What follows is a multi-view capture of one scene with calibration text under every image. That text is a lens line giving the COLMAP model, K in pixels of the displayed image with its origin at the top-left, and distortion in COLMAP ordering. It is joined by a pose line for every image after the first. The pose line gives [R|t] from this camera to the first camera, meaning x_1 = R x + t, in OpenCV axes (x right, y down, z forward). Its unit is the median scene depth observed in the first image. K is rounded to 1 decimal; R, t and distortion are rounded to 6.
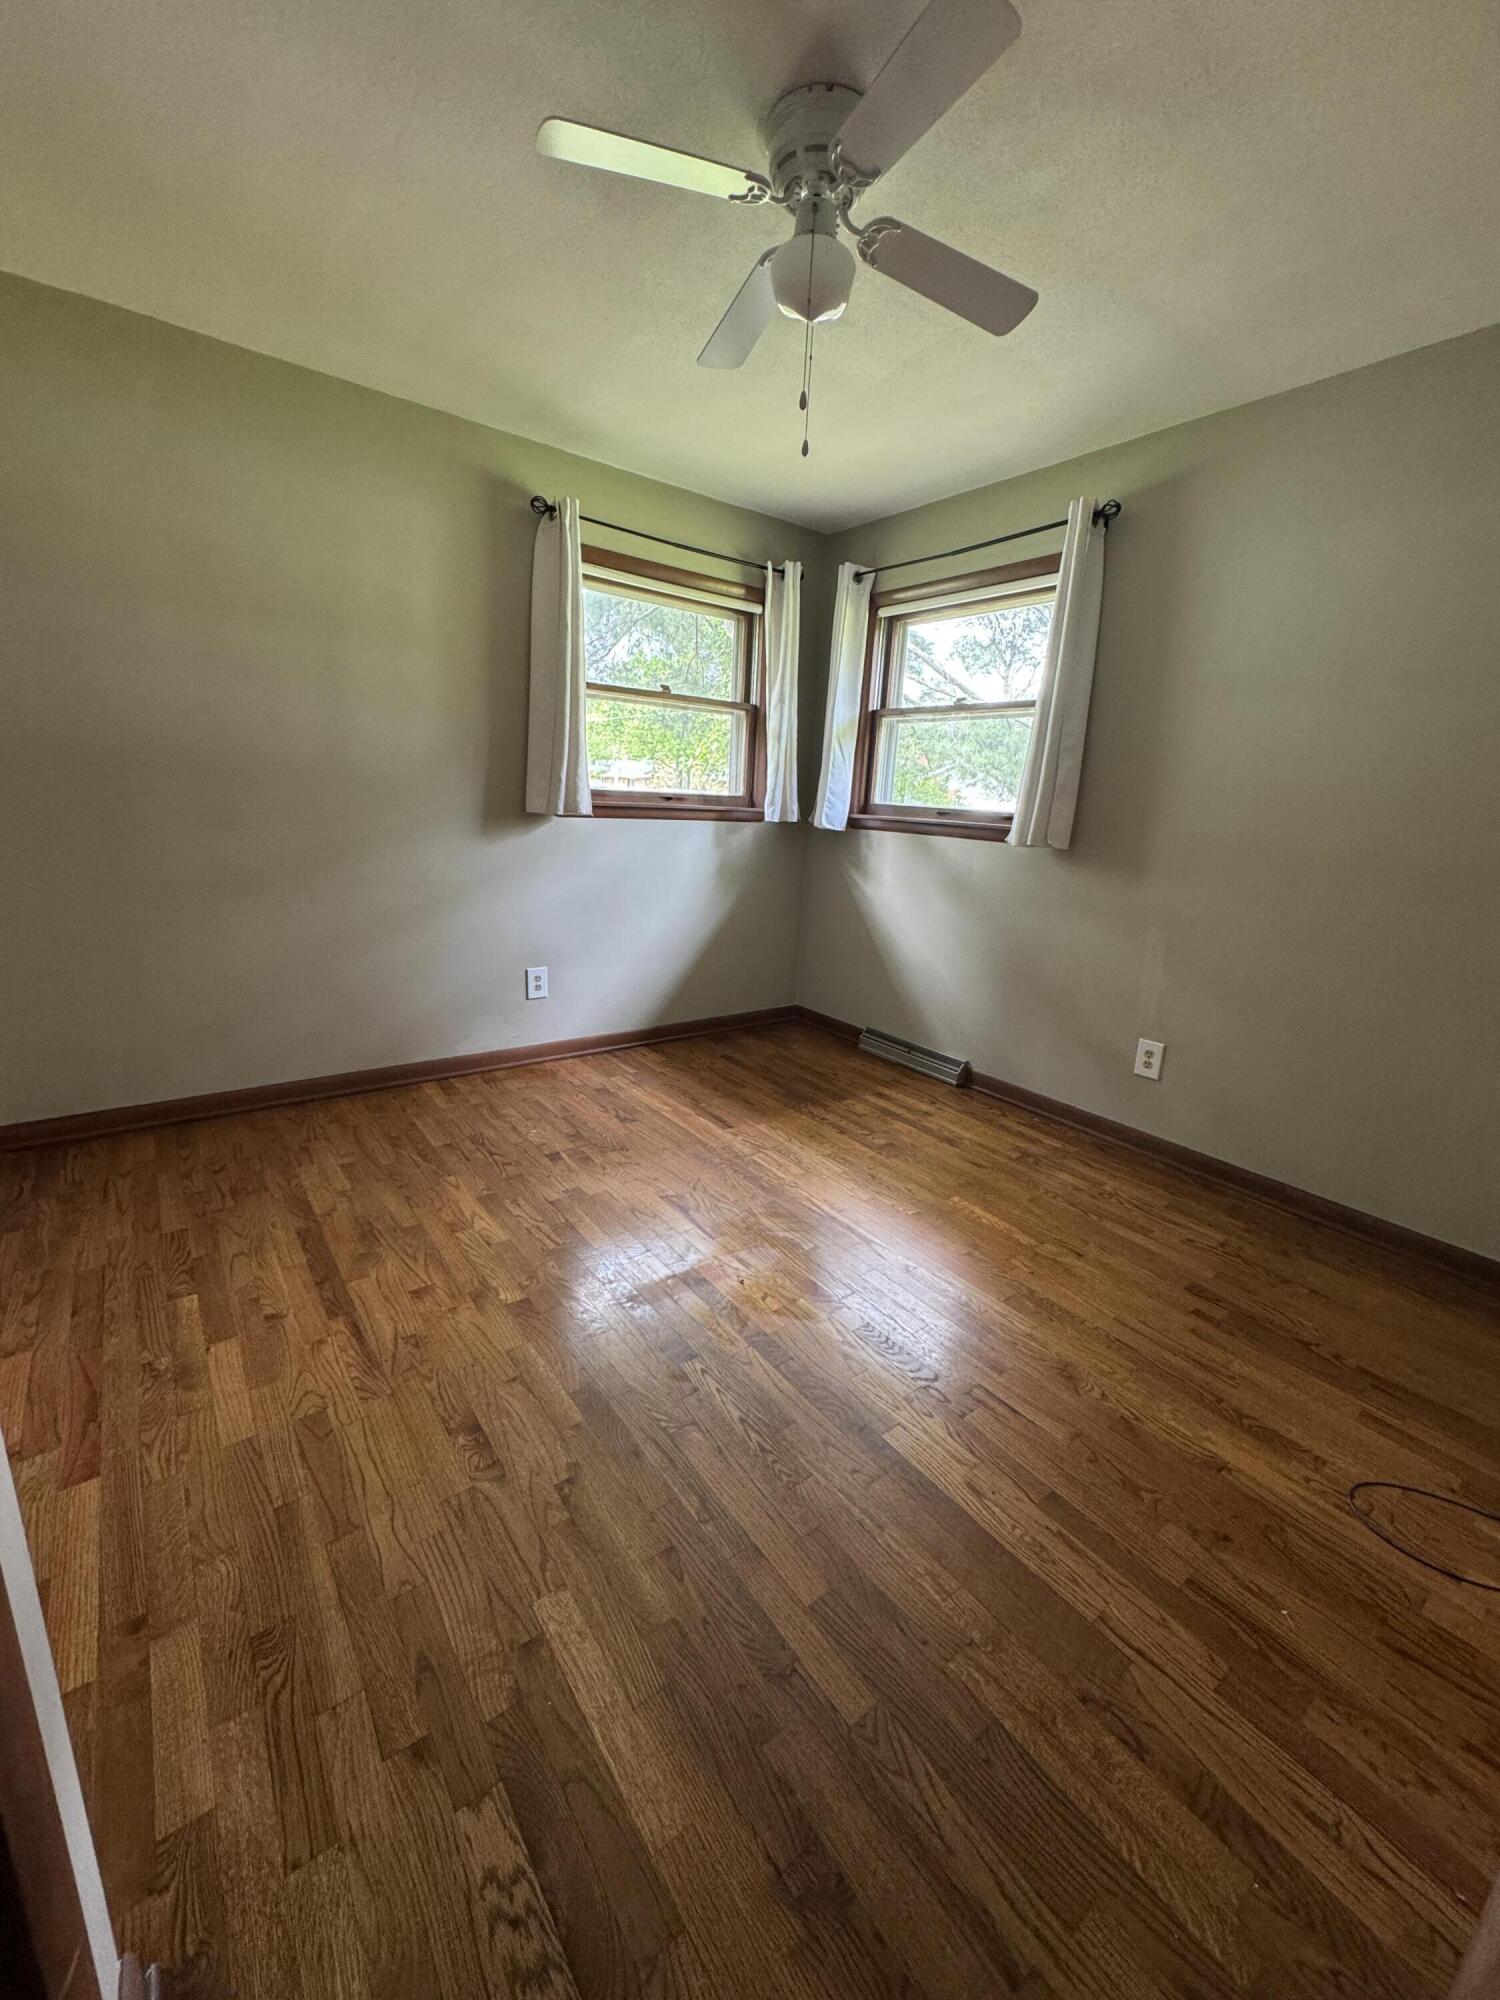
lens RADIAL K [[794.8, 0, 750.0], [0, 794.8, 1000.0], [0, 0, 1]] dist [-0.001557, -0.000102]
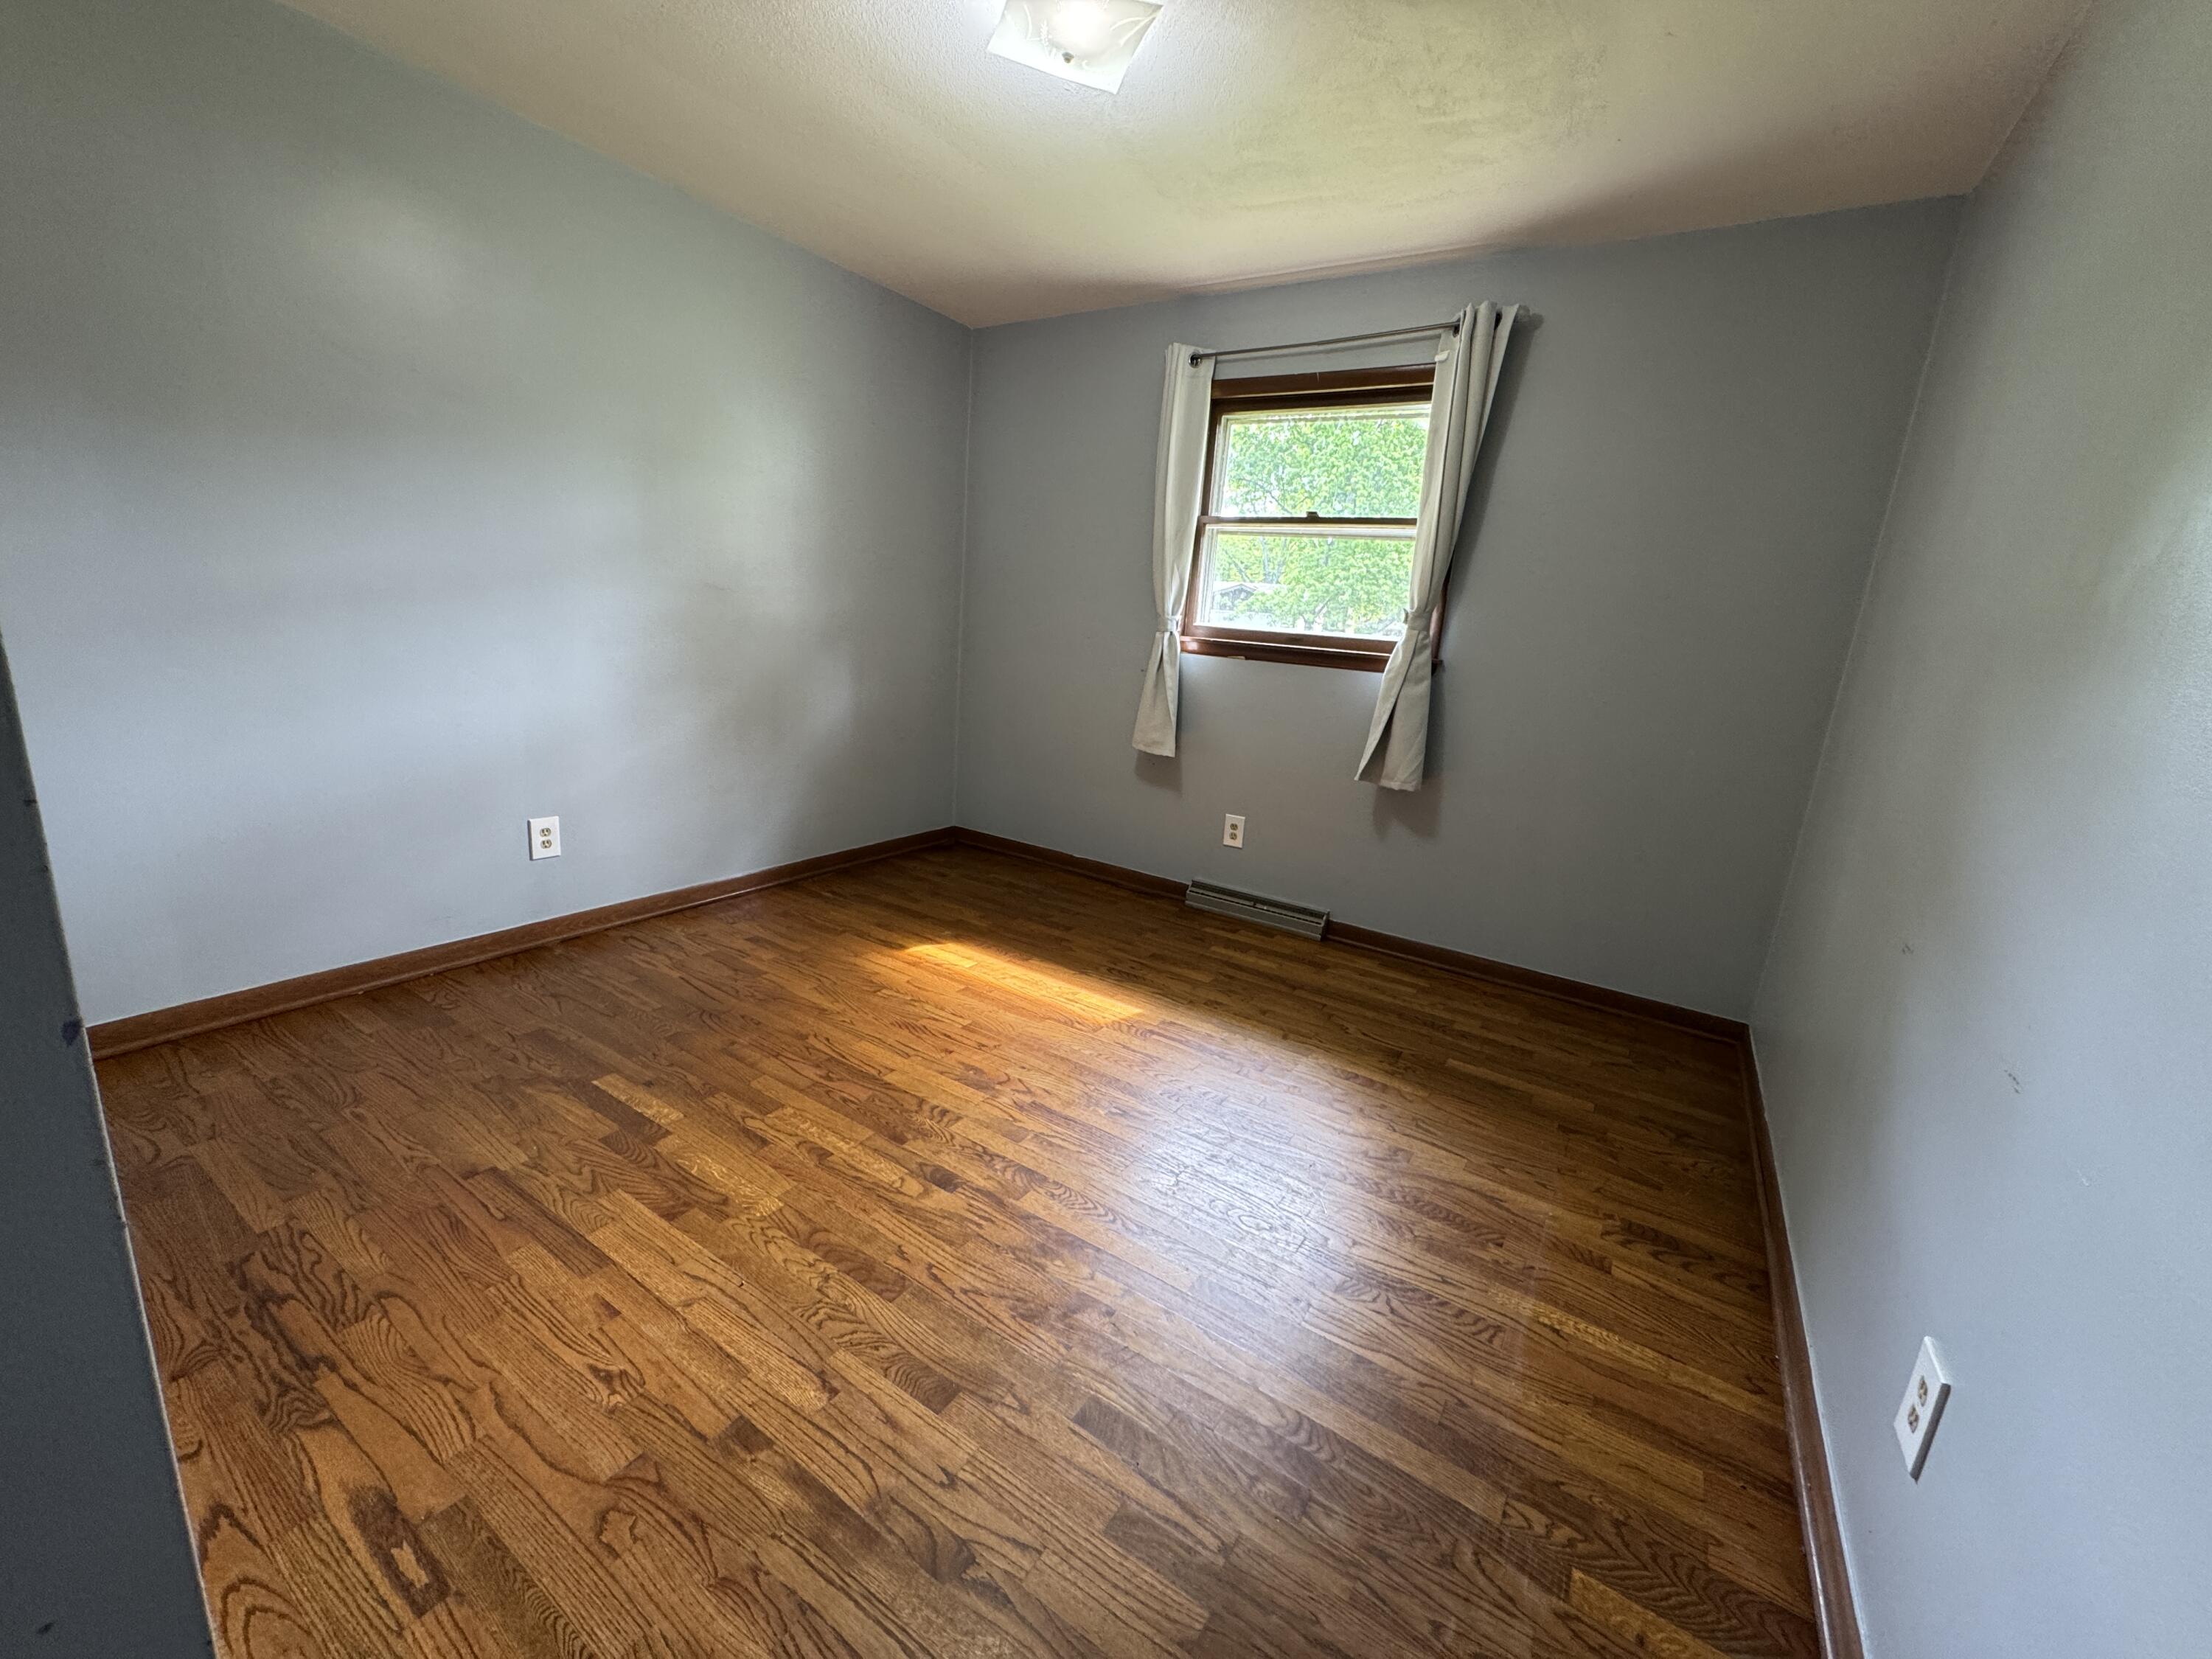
lens RADIAL K [[879.0, 0, 1106.0], [0, 879.0, 829.5], [0, 0, 1]] dist [-0.001557, -0.000102]
pose [[0.936421, -0.044086, 0.348097, -0.306422], [0.046663, 0.998910, 0.000982, -0.029793], [-0.347761, 0.015324, 0.937458, 0.149088]]
